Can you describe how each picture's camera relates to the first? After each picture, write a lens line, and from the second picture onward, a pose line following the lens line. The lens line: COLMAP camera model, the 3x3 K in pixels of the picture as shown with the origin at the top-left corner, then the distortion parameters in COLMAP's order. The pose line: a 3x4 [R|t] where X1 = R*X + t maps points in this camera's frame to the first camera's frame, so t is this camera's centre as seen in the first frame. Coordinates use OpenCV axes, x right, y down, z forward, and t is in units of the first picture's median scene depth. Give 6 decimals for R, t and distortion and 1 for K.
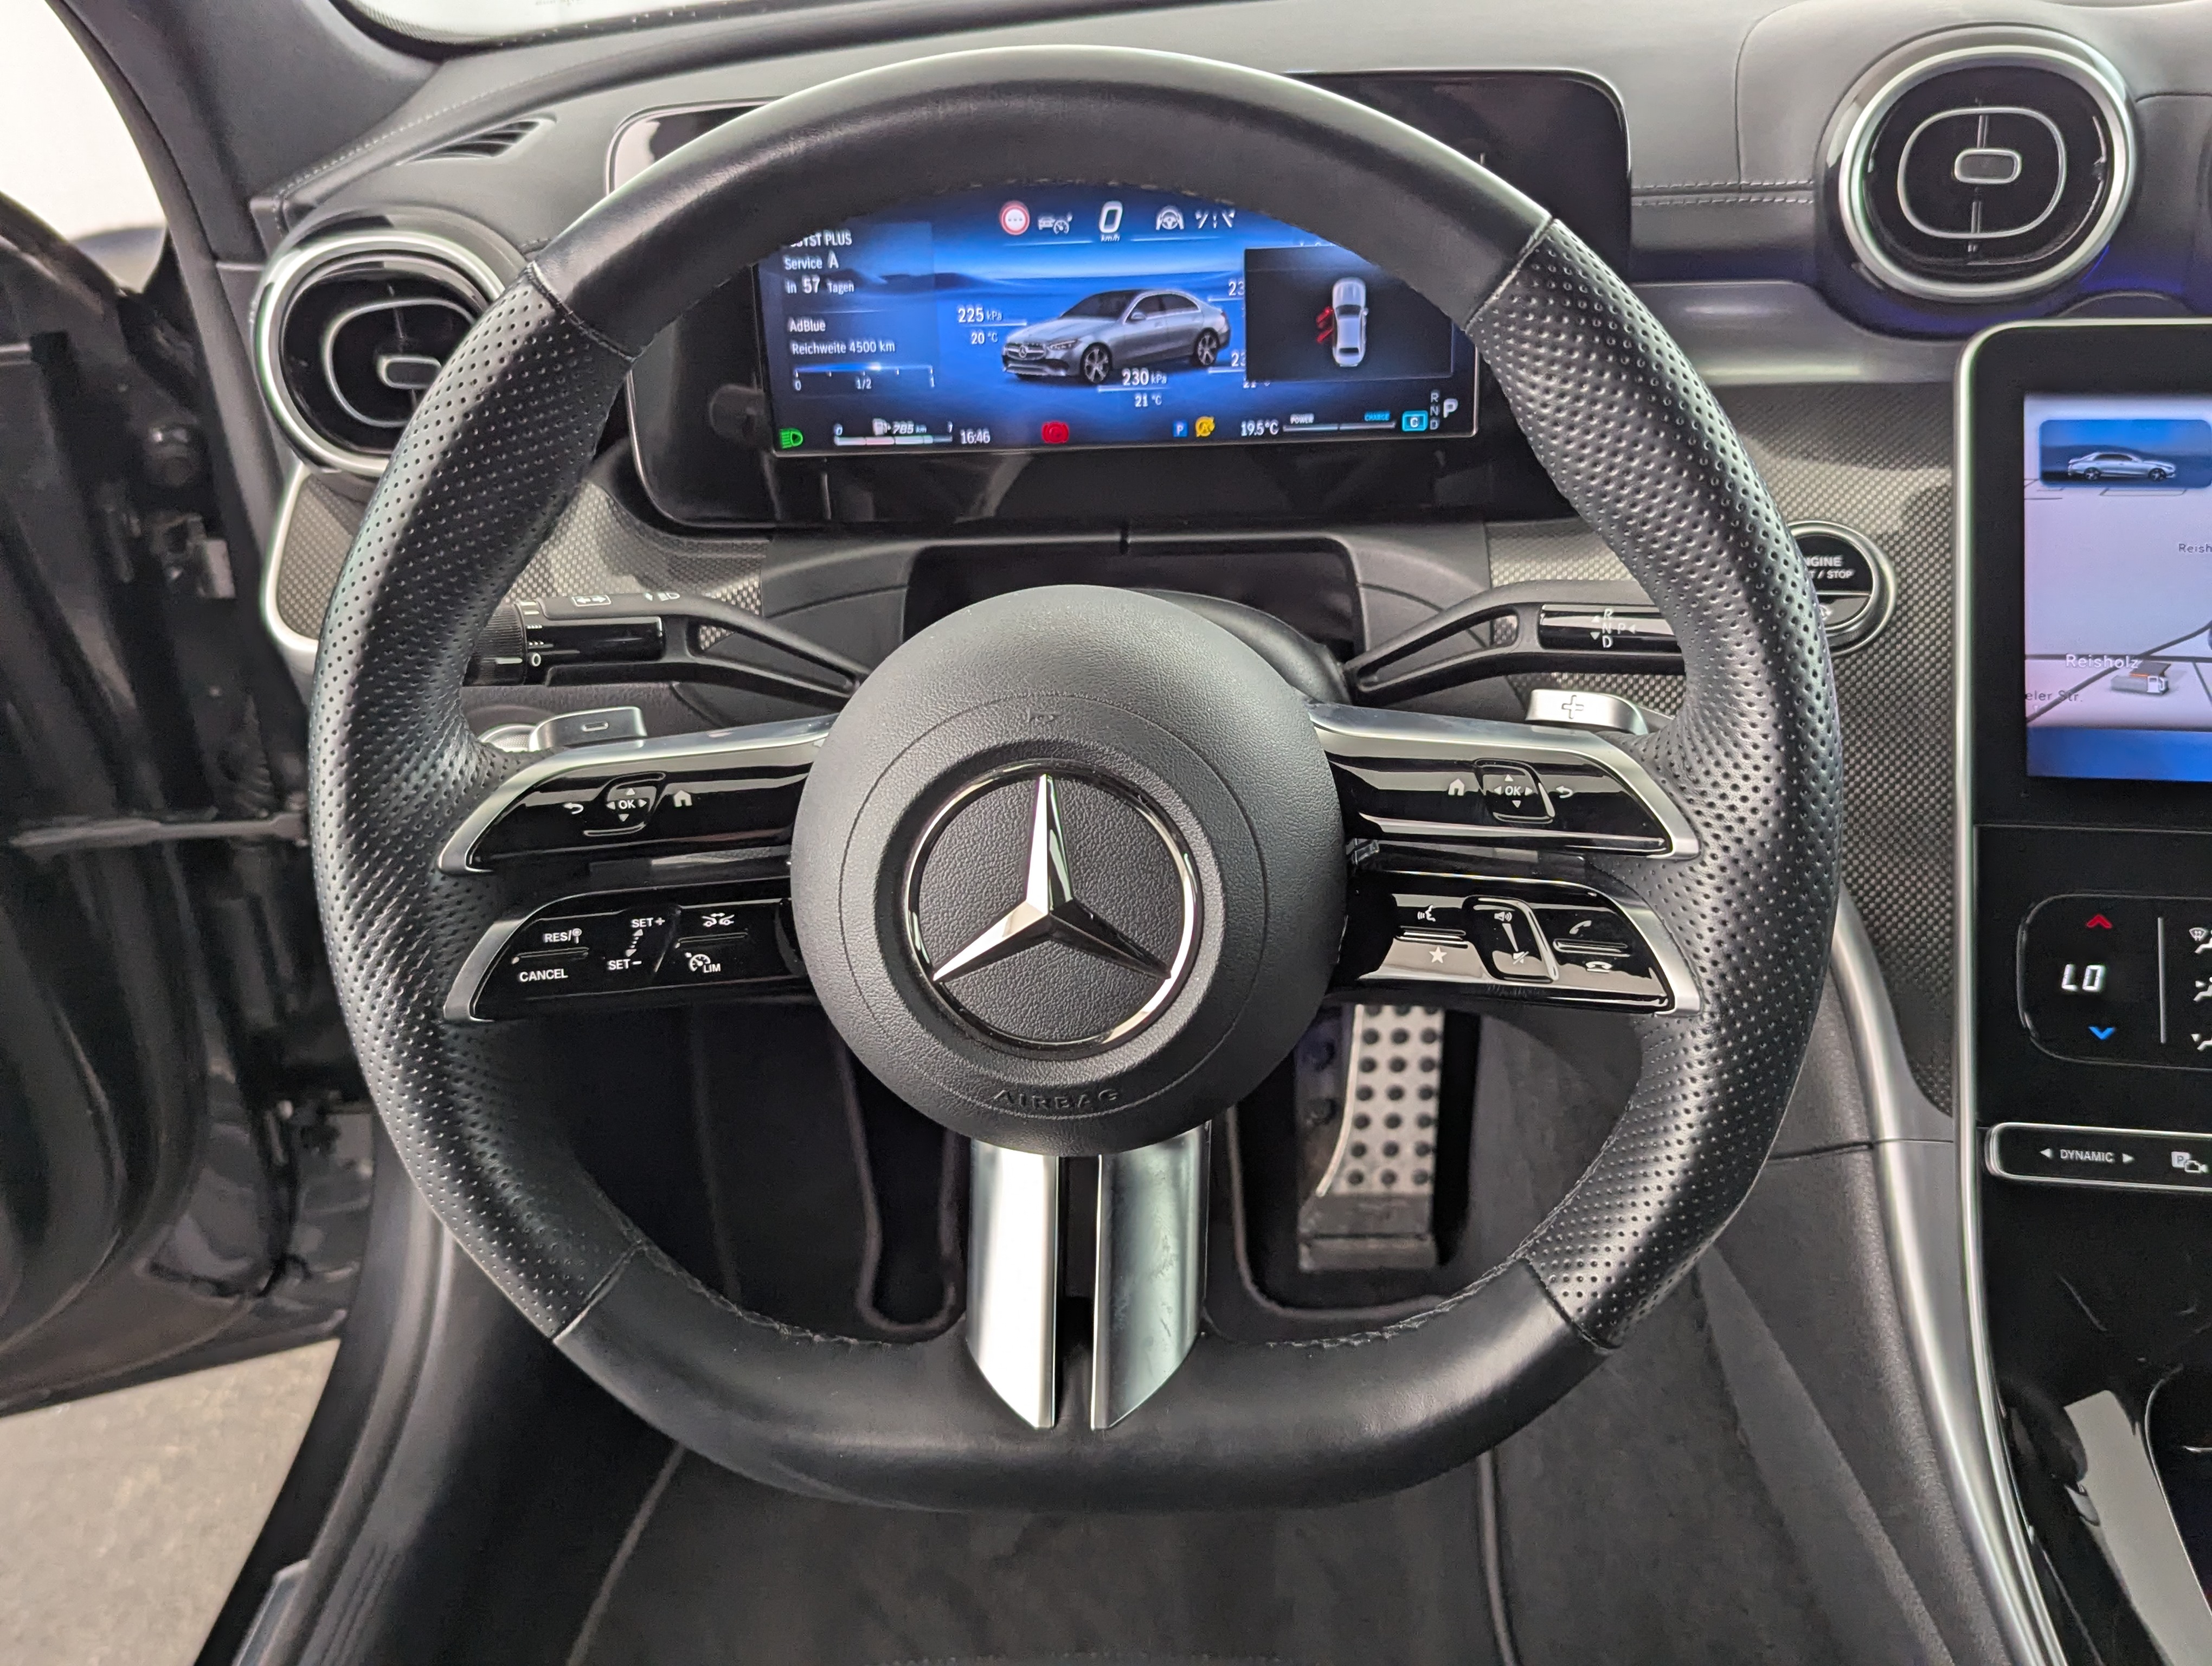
lens RADIAL K [[2070.3, 0, 1074.0], [0, 2070.3, 816.9], [0, 0, 1]] dist [0.035840, -0.006079]
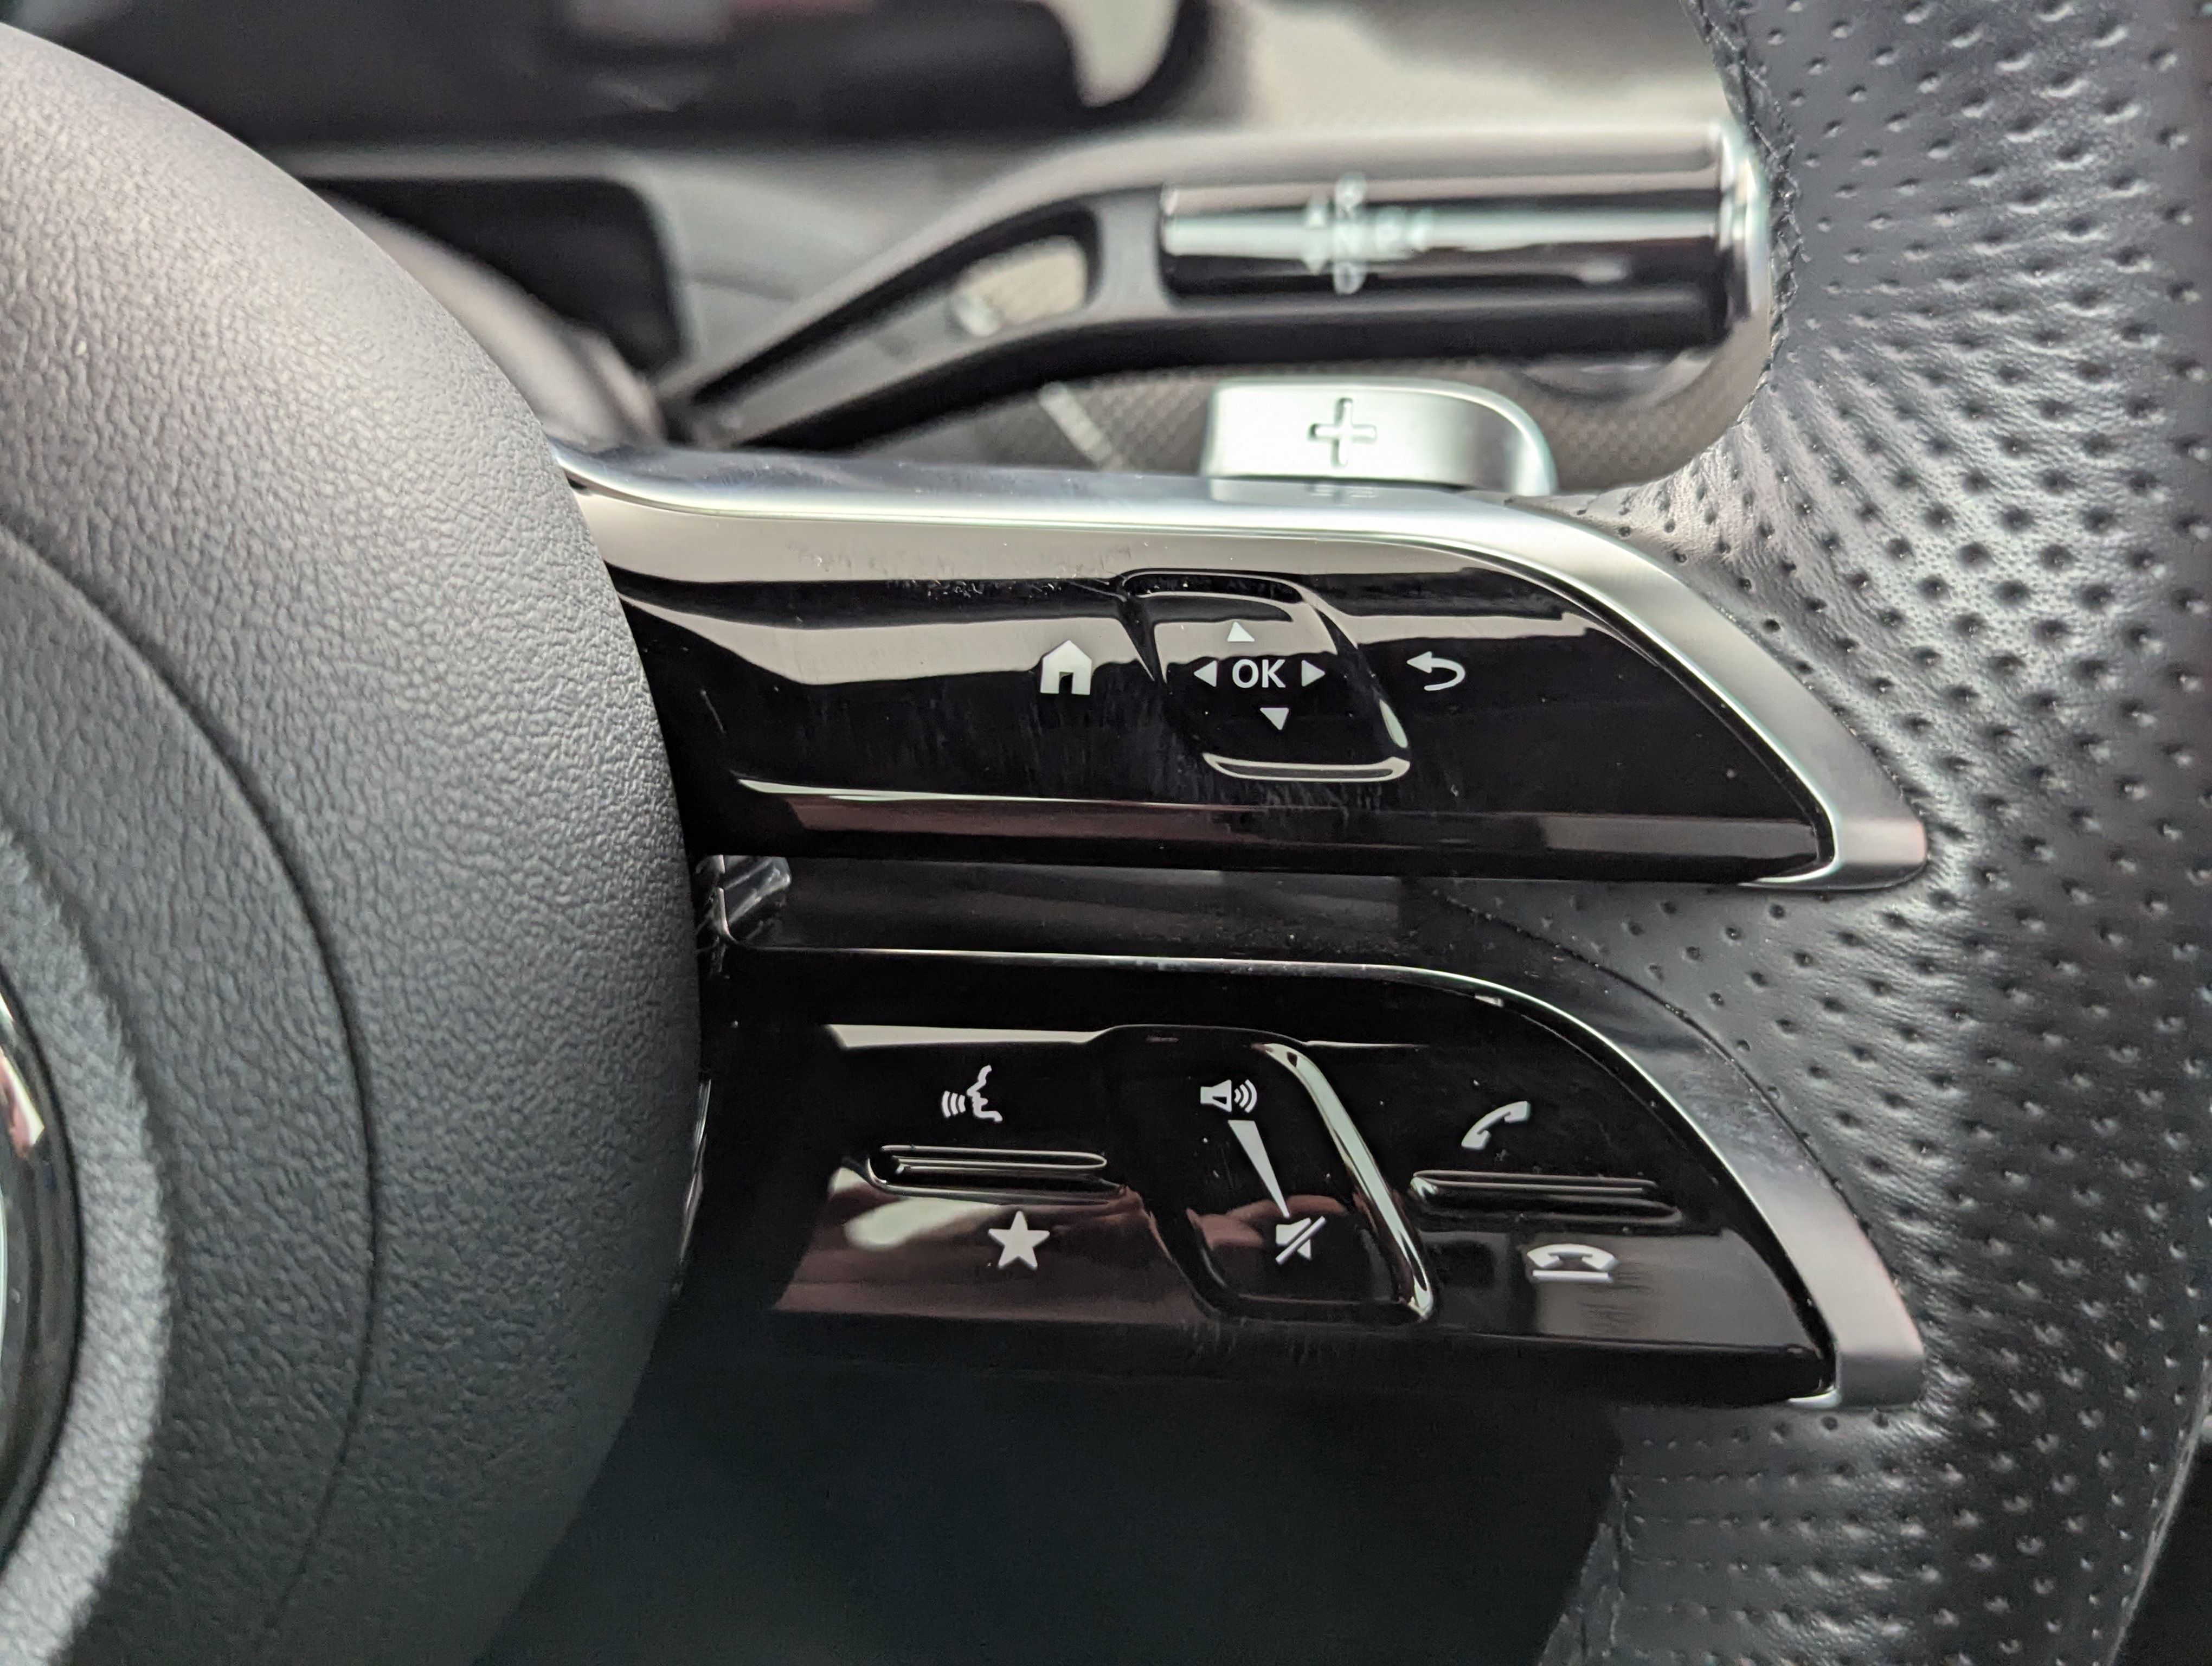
lens RADIAL K [[2347.3, 0, 1106.0], [0, 2347.3, 833.0], [0, 0, 1]] dist [-0.013710, -0.010725]
pose [[0.952108, -0.044628, 0.302488, 0.080468], [0.034833, 0.998682, 0.037701, -0.002939], [-0.303772, -0.025359, 0.952407, 0.615454]]
